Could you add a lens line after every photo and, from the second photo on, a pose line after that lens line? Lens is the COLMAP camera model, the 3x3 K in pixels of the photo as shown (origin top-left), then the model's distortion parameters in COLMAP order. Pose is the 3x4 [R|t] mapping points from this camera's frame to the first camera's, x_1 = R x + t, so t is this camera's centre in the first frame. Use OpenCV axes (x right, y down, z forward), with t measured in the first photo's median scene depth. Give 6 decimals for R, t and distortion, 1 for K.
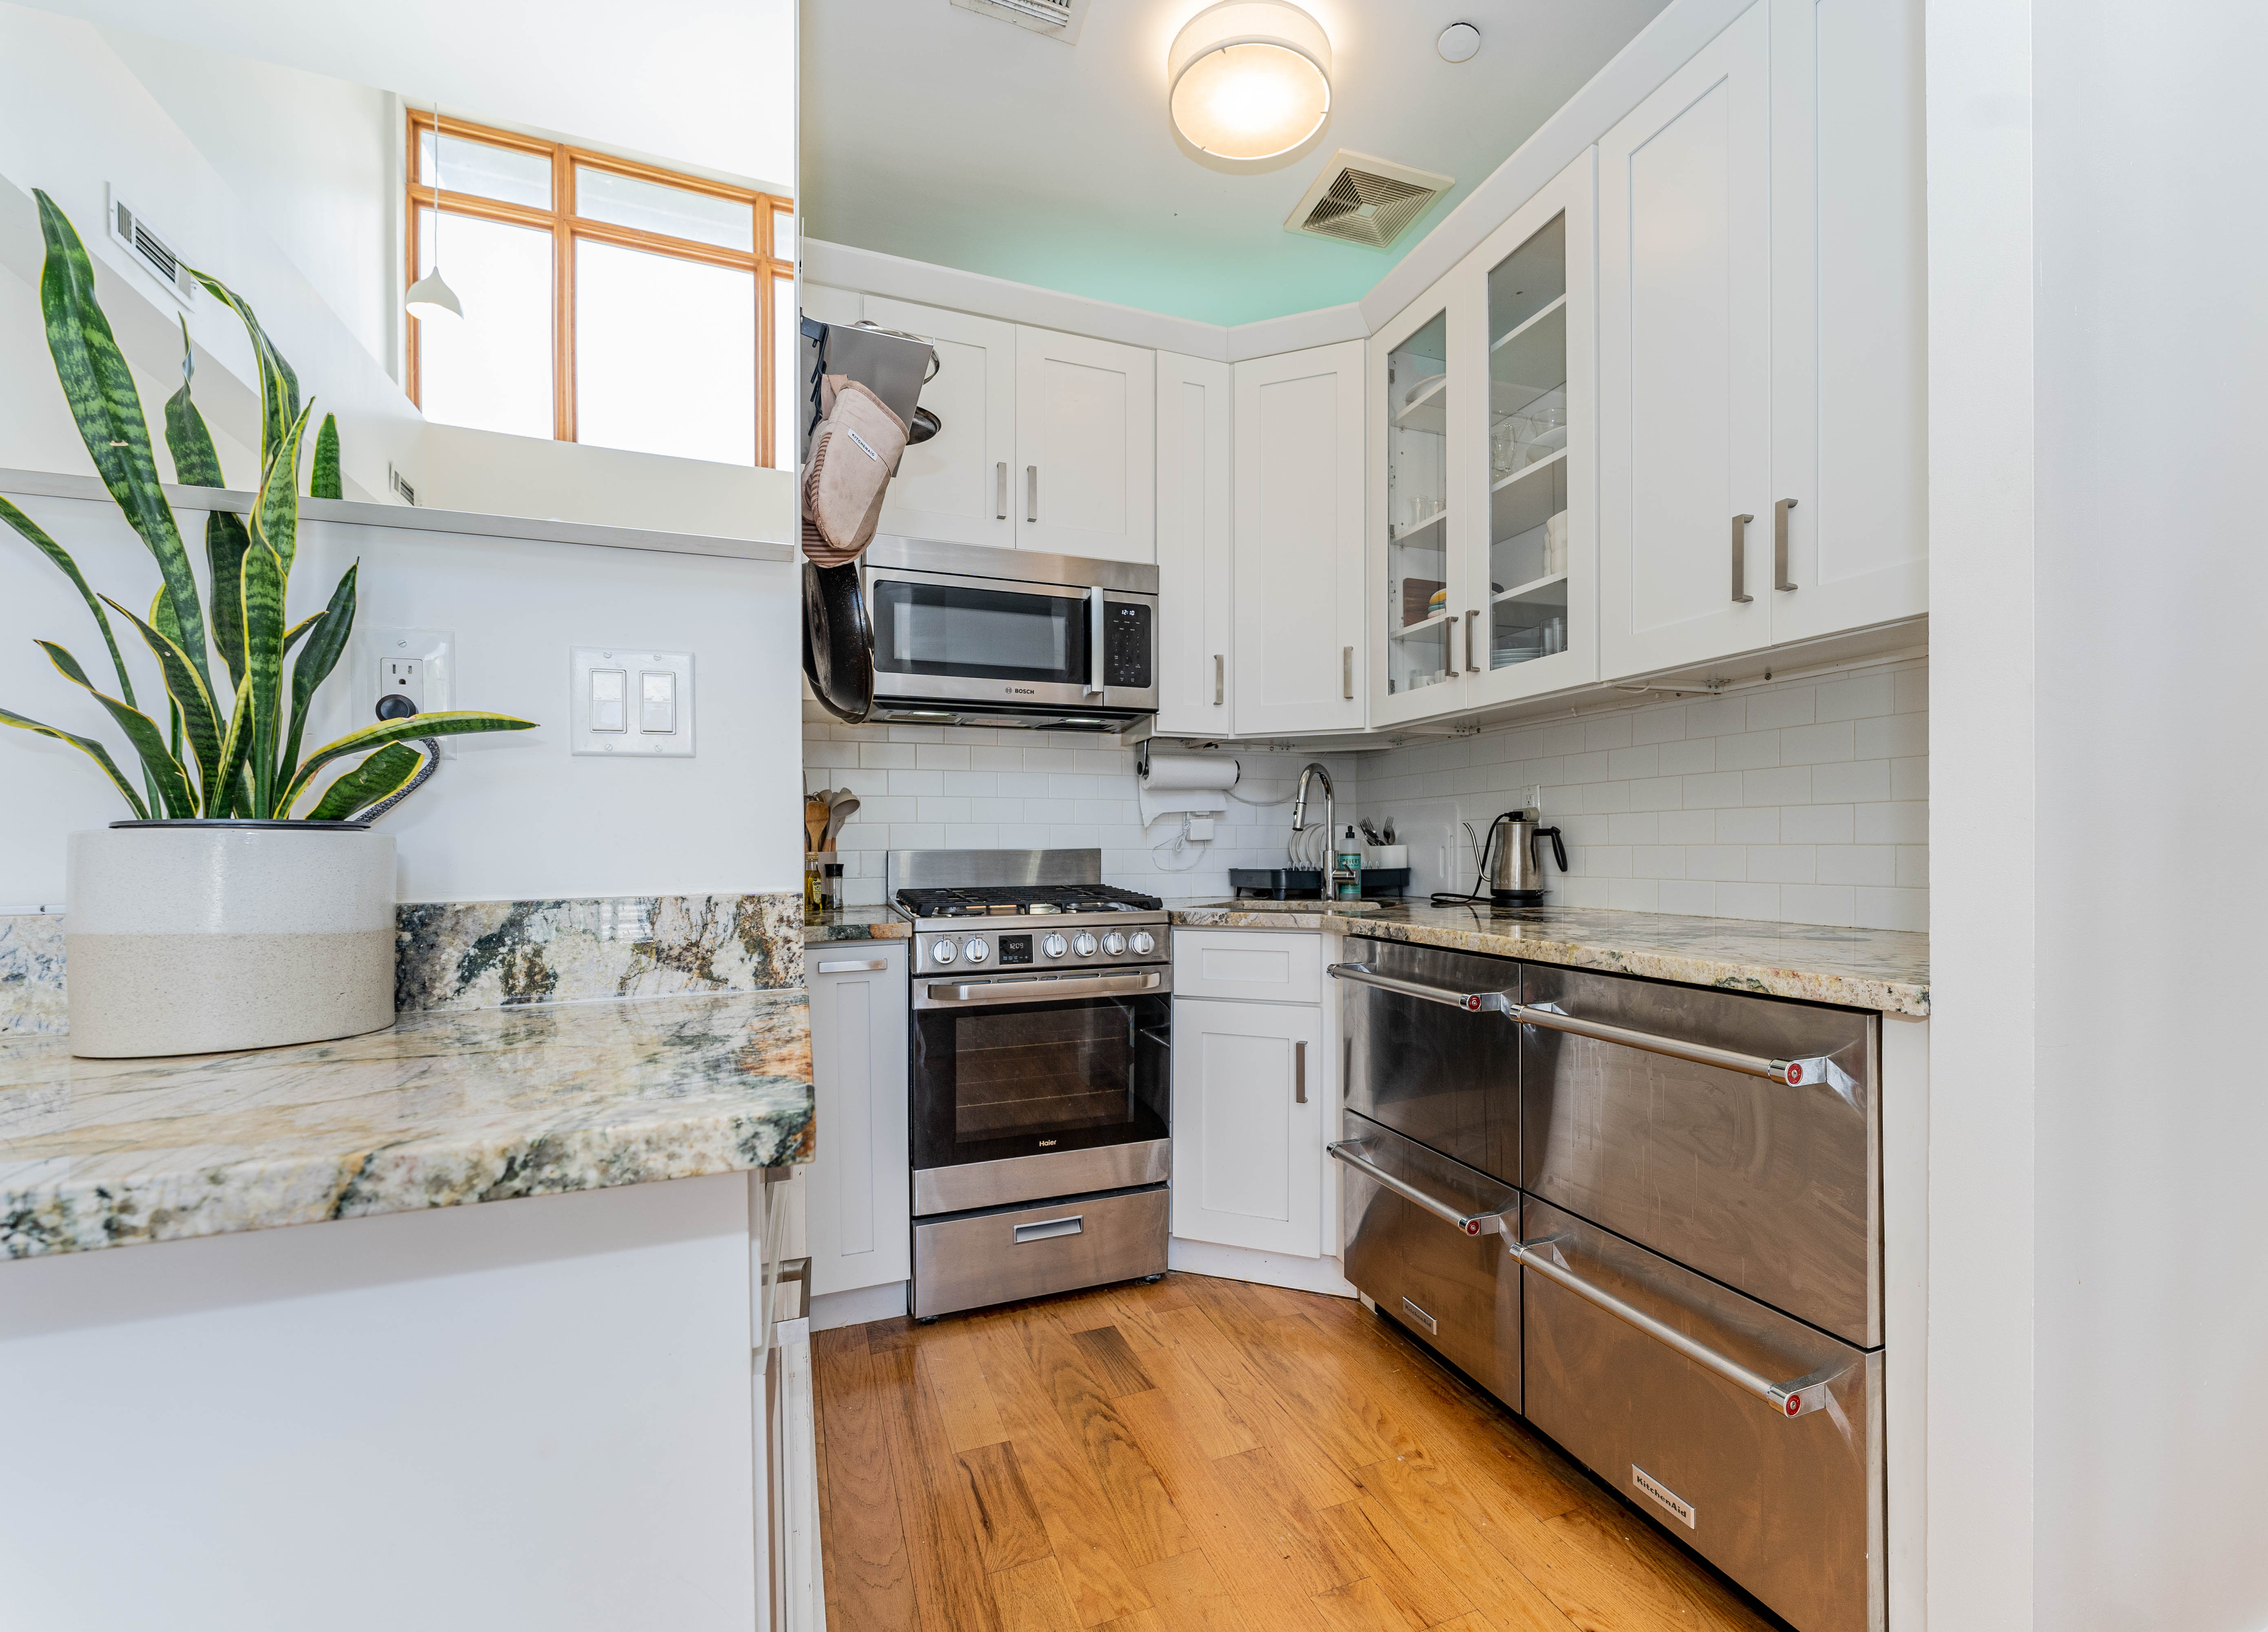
lens RADIAL K [[1011.7, 0, 1226.2], [0, 1011.7, 694.6], [0, 0, 1]] dist [0.001114, -0.000346]
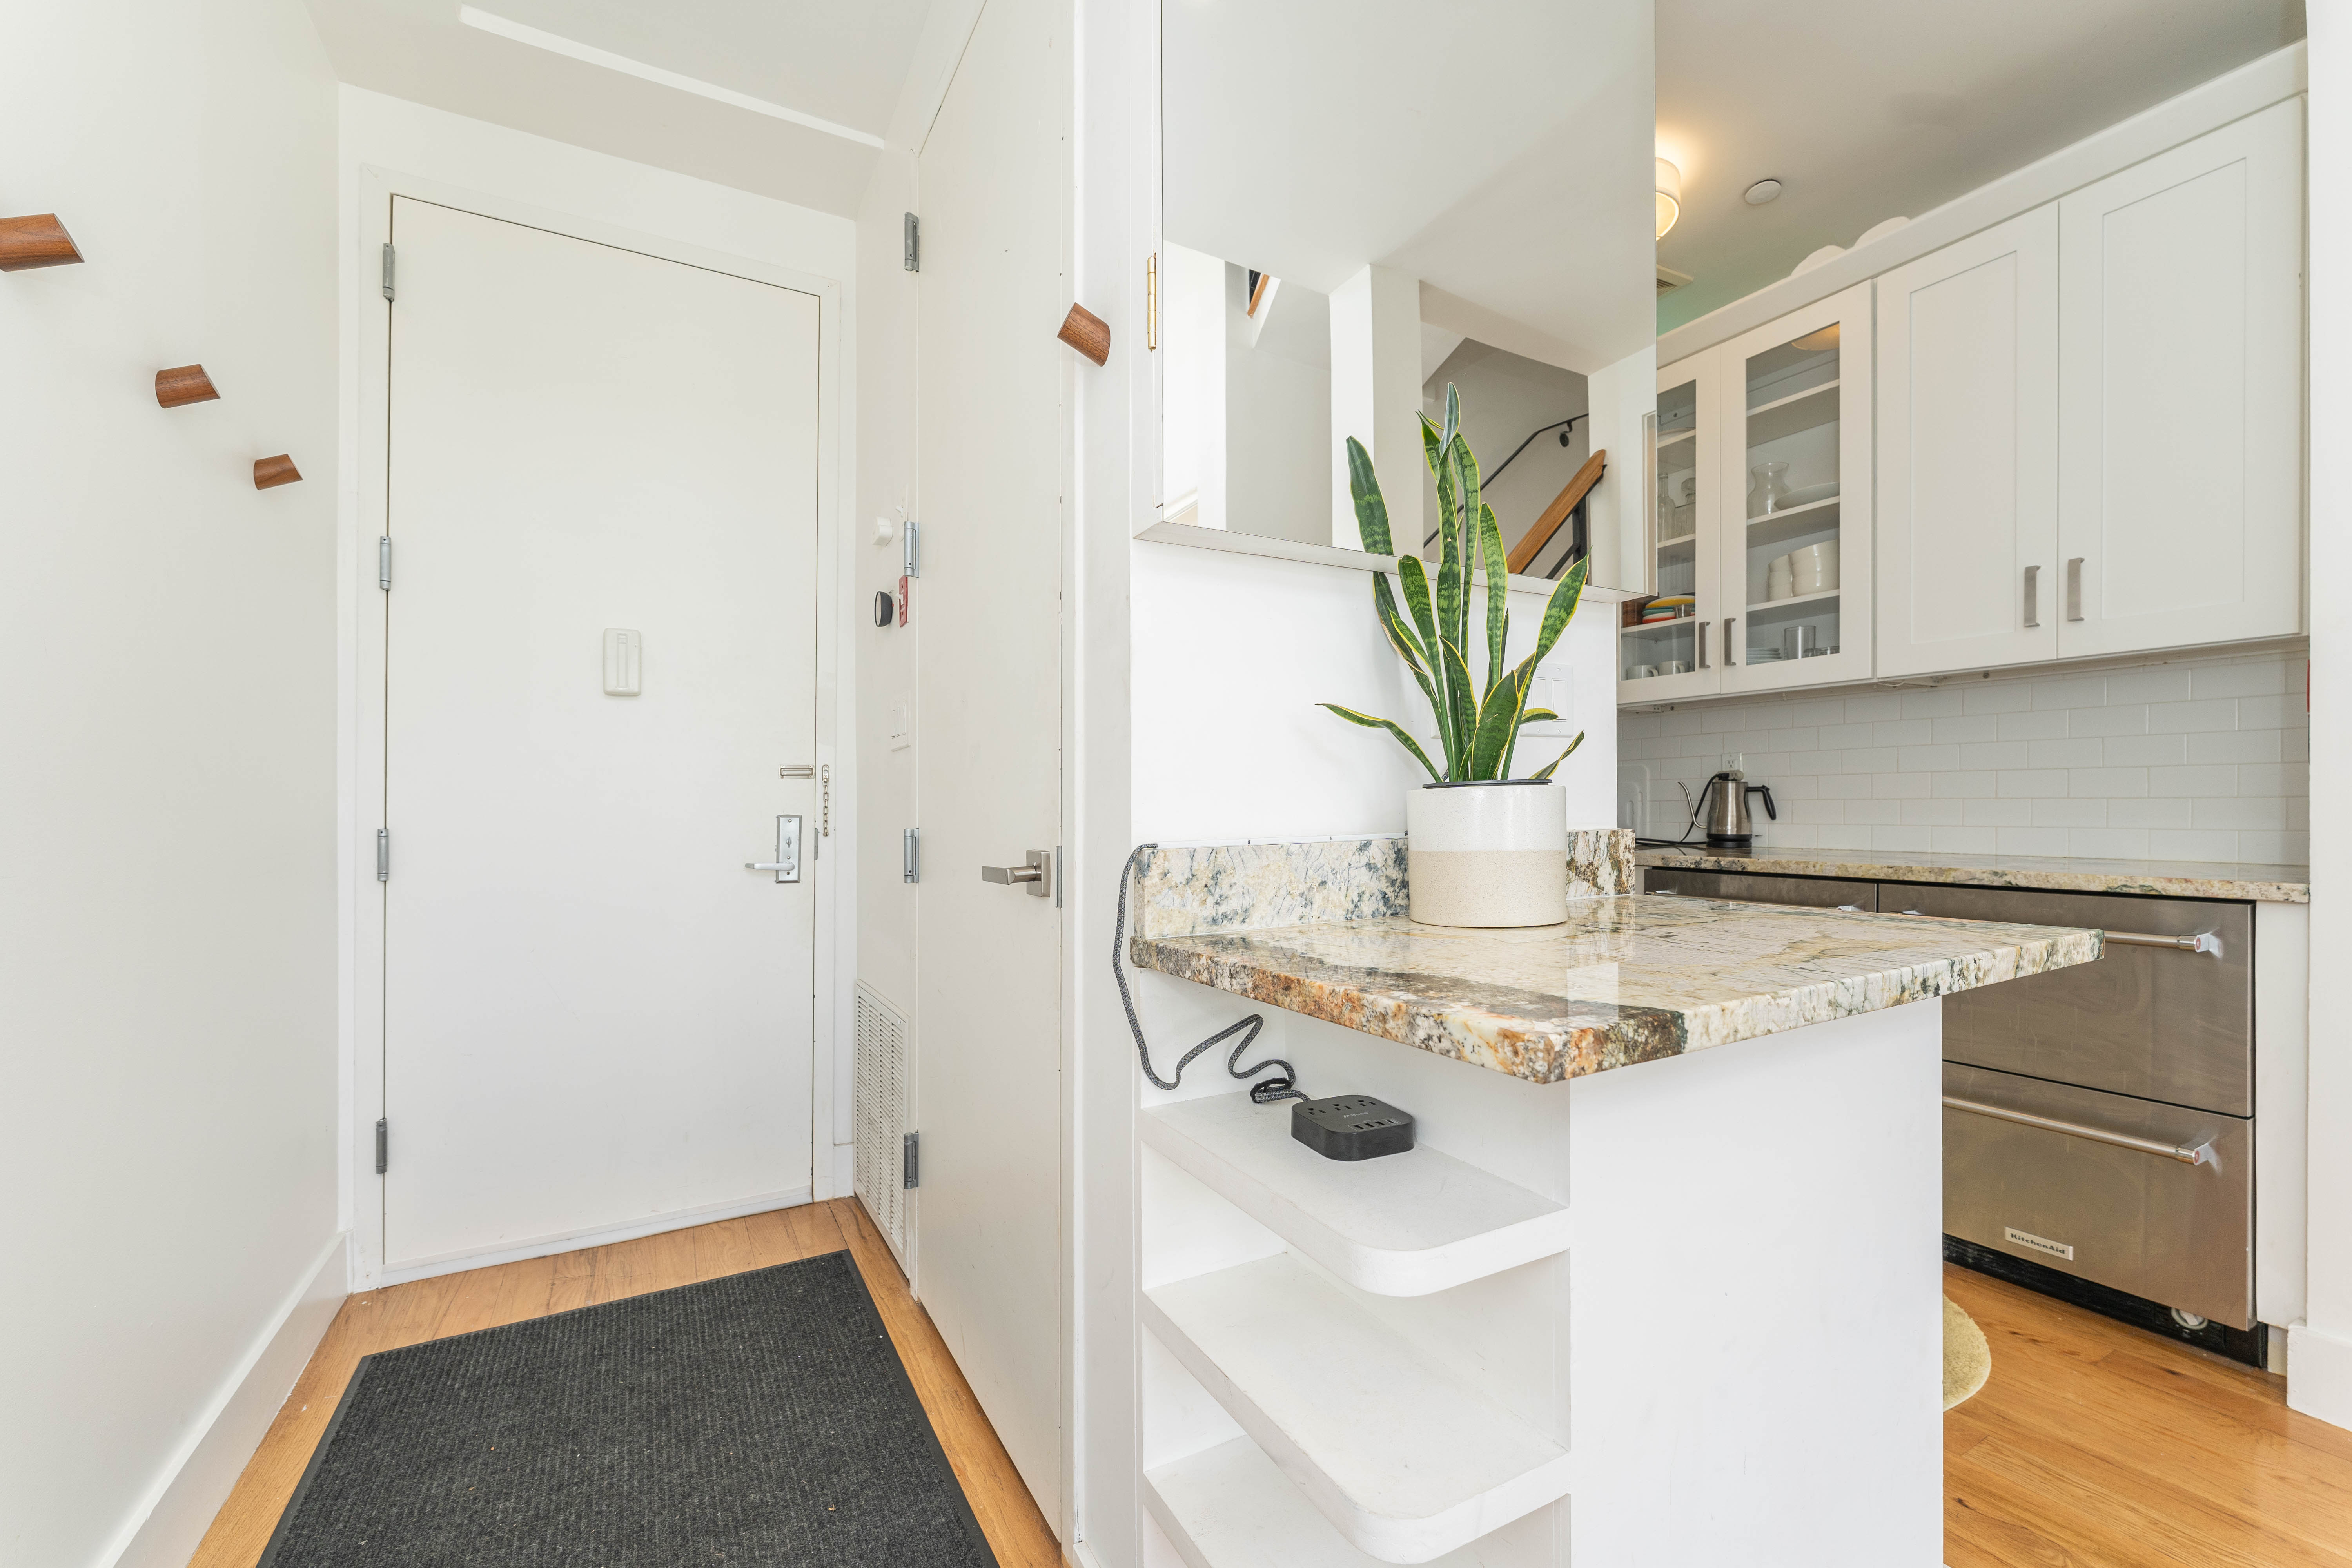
lens RADIAL K [[967.1, 0, 1184.8], [0, 967.1, 654.3], [0, 0, 1]] dist [0.000703, -0.000415]
pose [[0.993907, 0.014955, 0.109205, -0.588179], [-0.014357, 0.999877, -0.006254, -0.019151], [-0.109285, 0.004648, 0.994000, -0.156887]]
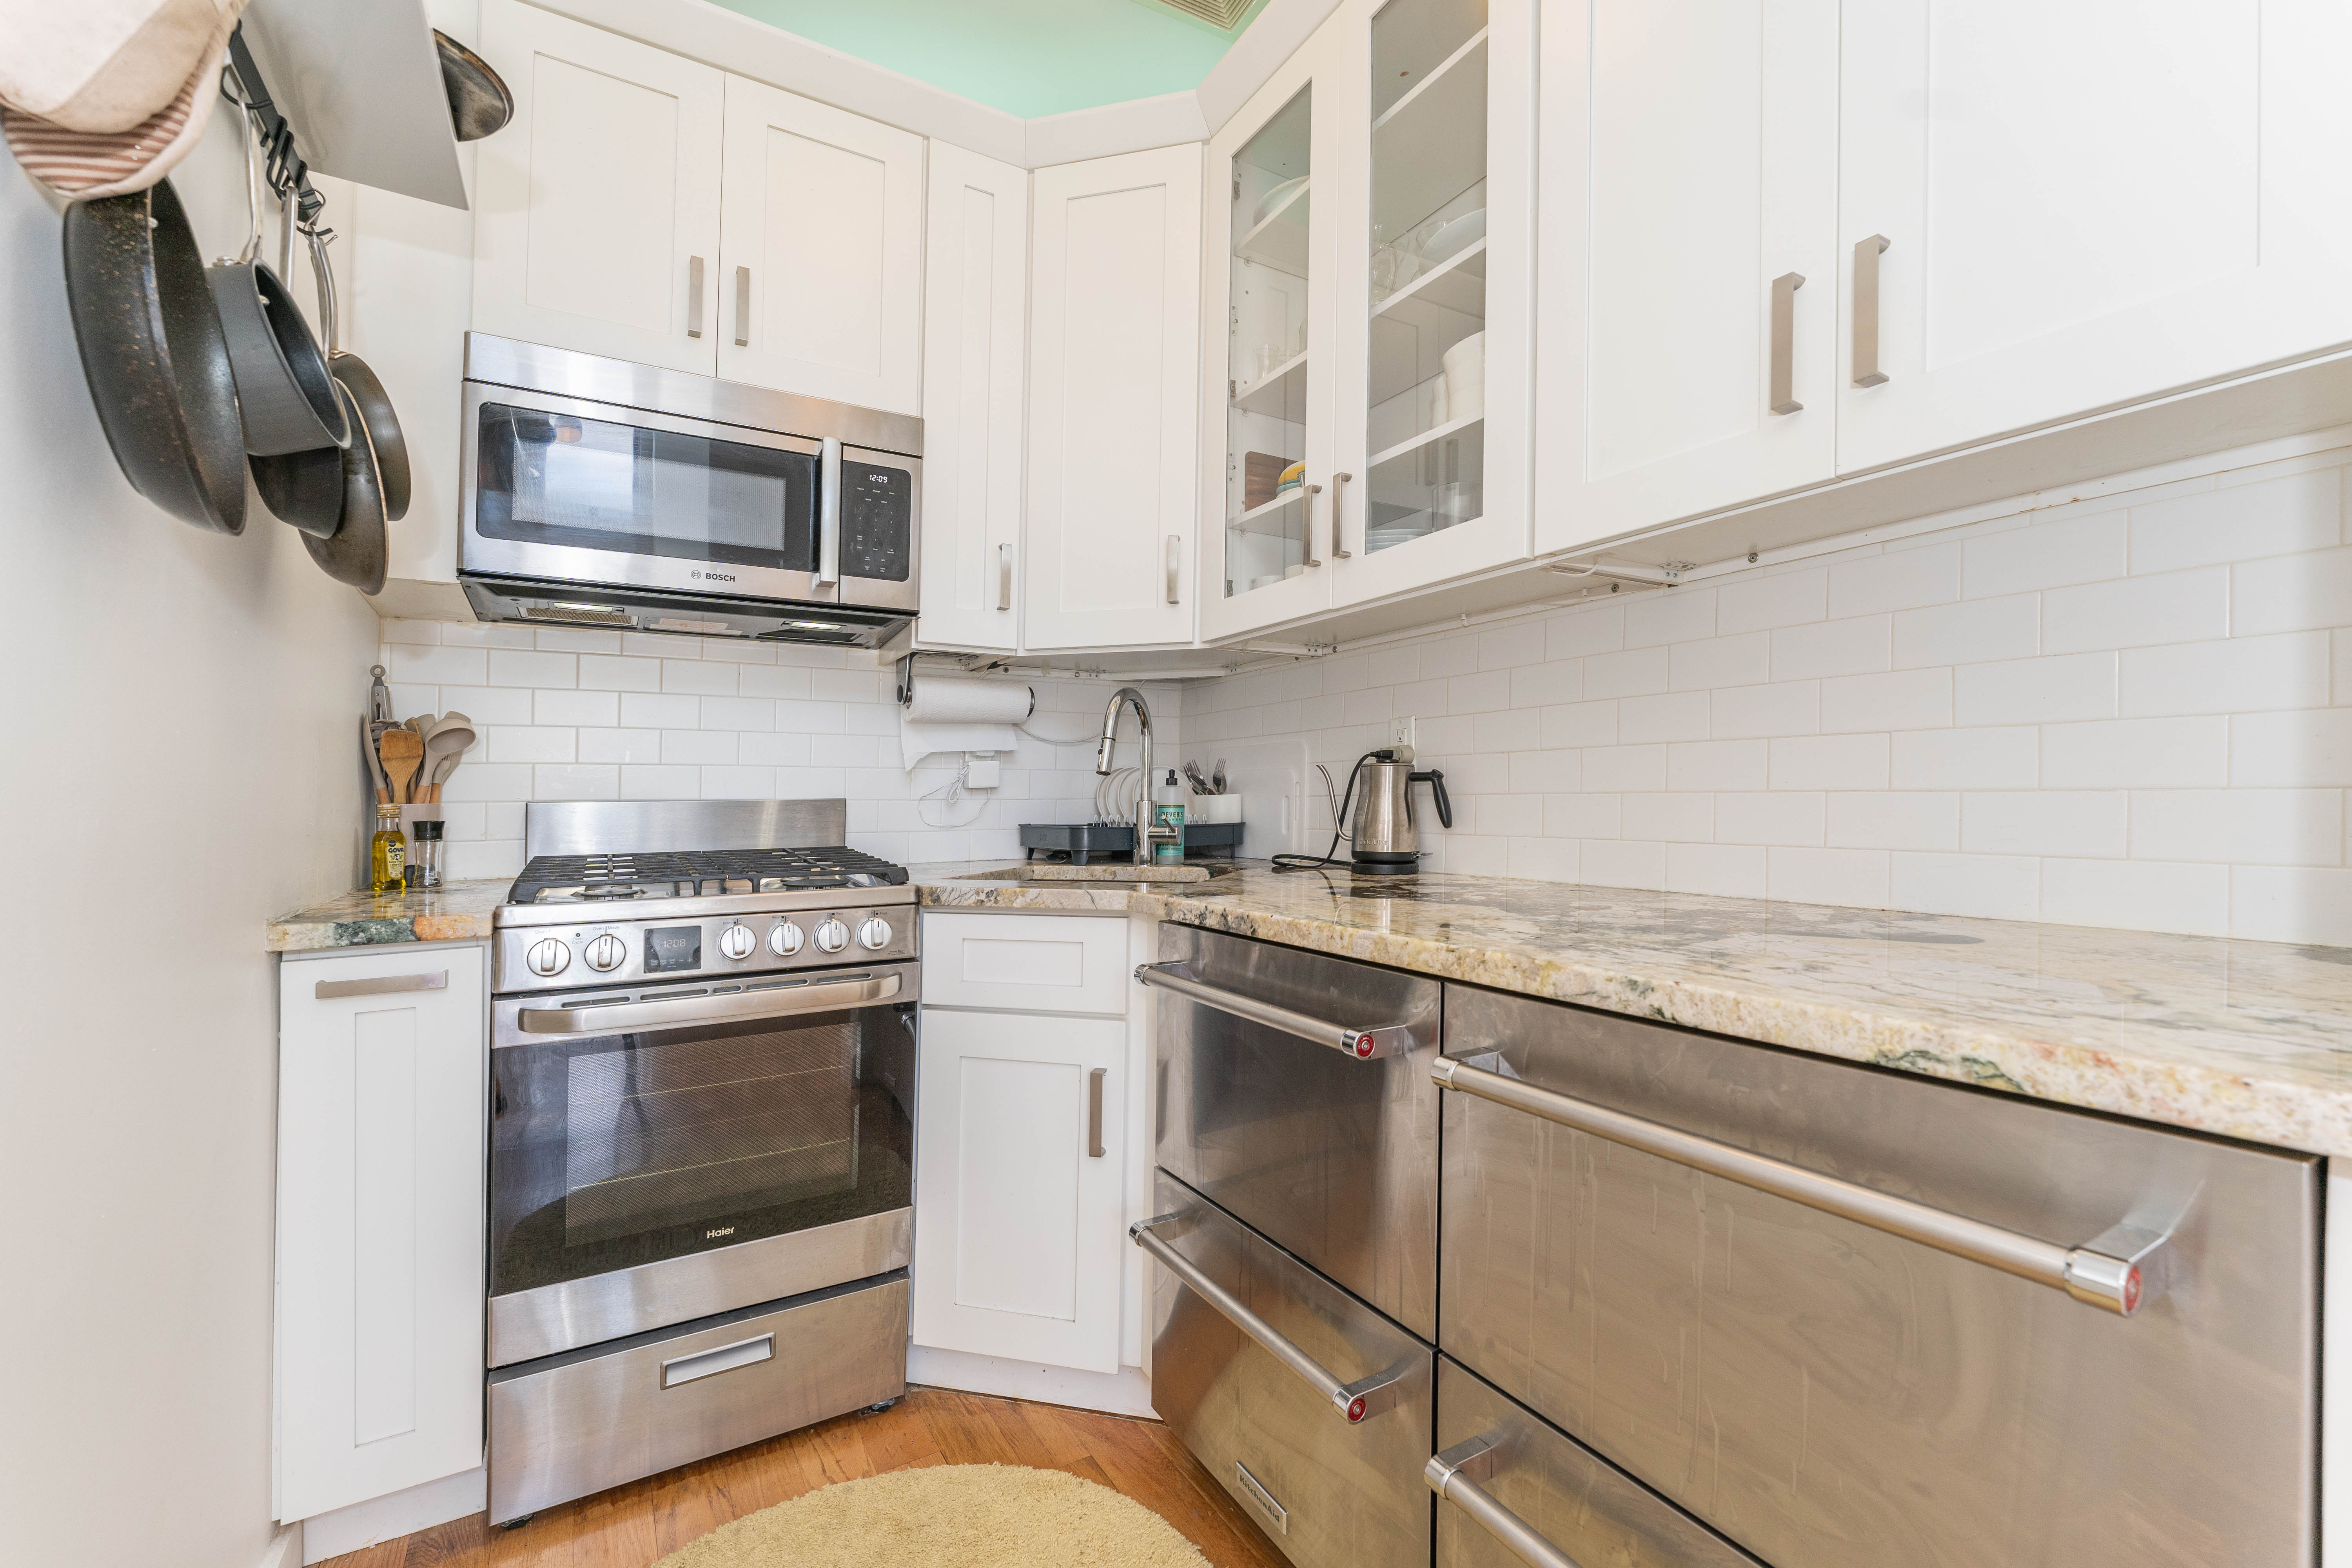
lens RADIAL K [[967.1, 0, 1185.3], [0, 967.1, 651.8], [0, 0, 1]] dist [0.000703, -0.000415]
pose [[0.990849, 0.019560, 0.133549, 0.038596], [-0.019419, 0.999809, -0.002359, 0.049935], [-0.133570, -0.000256, 0.991039, 0.319291]]
